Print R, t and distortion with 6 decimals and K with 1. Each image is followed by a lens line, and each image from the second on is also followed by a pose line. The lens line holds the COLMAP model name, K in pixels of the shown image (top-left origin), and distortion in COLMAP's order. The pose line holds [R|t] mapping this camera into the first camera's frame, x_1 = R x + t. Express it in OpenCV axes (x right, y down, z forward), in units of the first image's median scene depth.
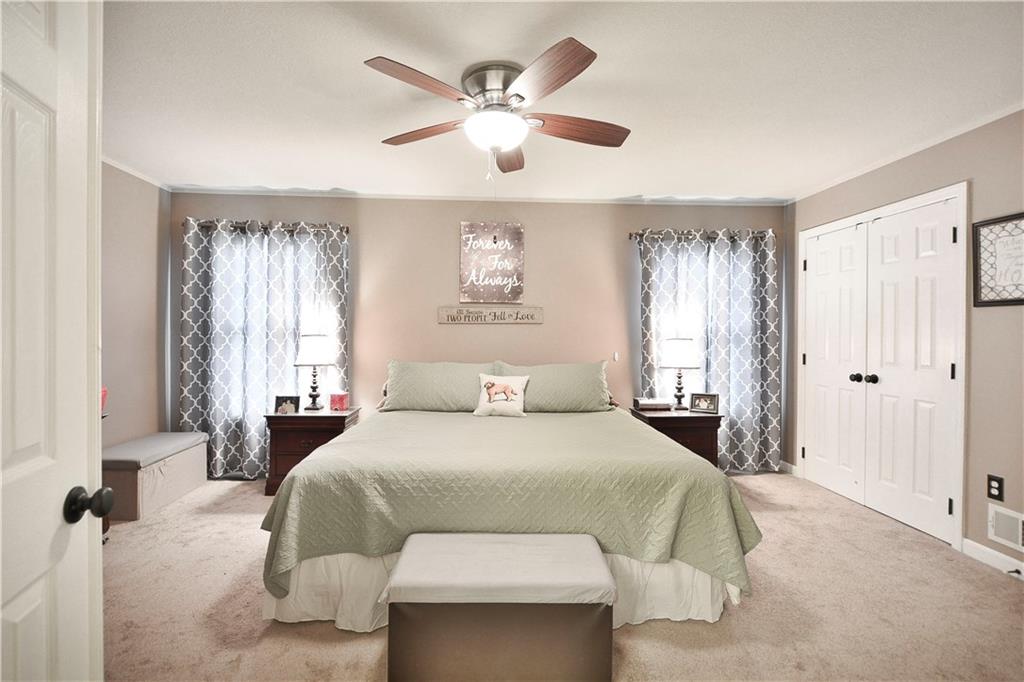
lens RADIAL K [[450.1, 0, 512.0], [0, 450.1, 341.0], [0, 0, 1]] dist [0.003712, -0.006104]
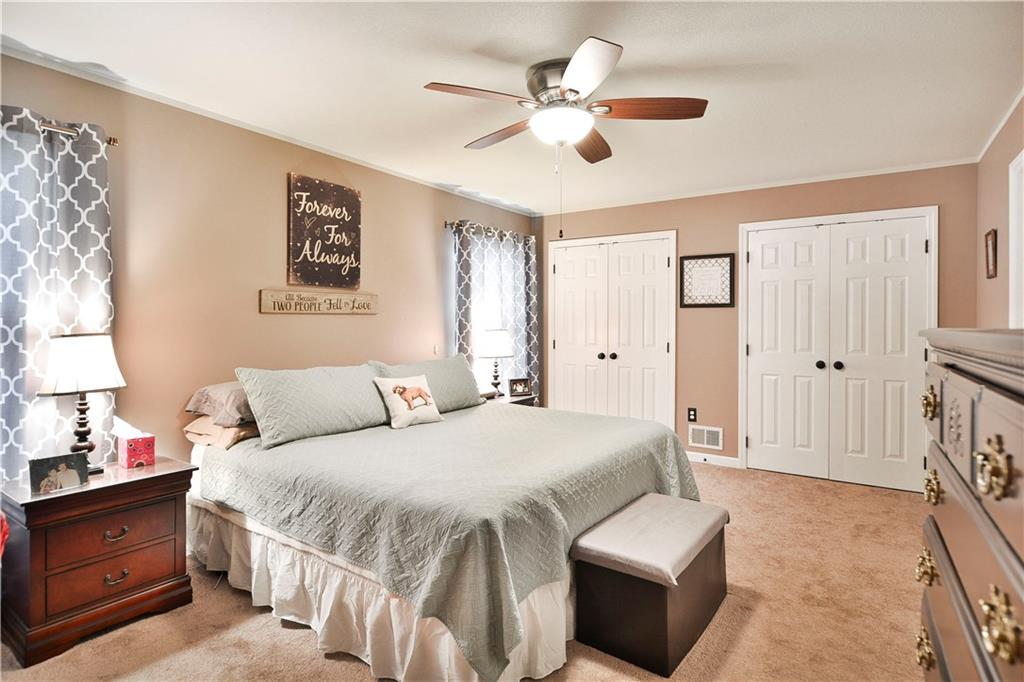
lens RADIAL K [[525.1, 0, 509.9], [0, 525.1, 332.0], [0, 0, 1]] dist [-0.011218, -0.000878]
pose [[0.607265, -0.019596, 0.794258, -0.583254], [0.017779, 0.999781, 0.011074, -0.012592], [-0.794300, 0.007397, 0.607480, 0.218175]]
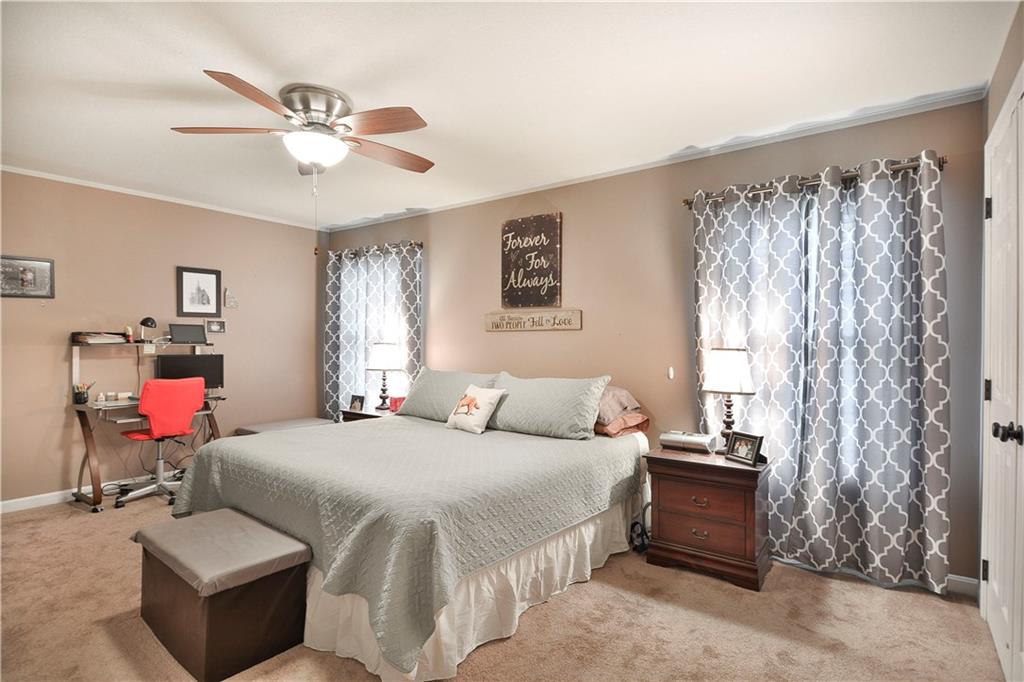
lens RADIAL K [[518.2, 0, 530.3], [0, 518.2, 351.8], [0, 0, 1]] dist [-0.003310, -0.000428]
pose [[0.775874, 0.009779, -0.630812, 0.619501], [-0.009896, 0.999945, 0.003331, 0.000057], [0.630810, 0.003658, 0.775929, 0.213682]]
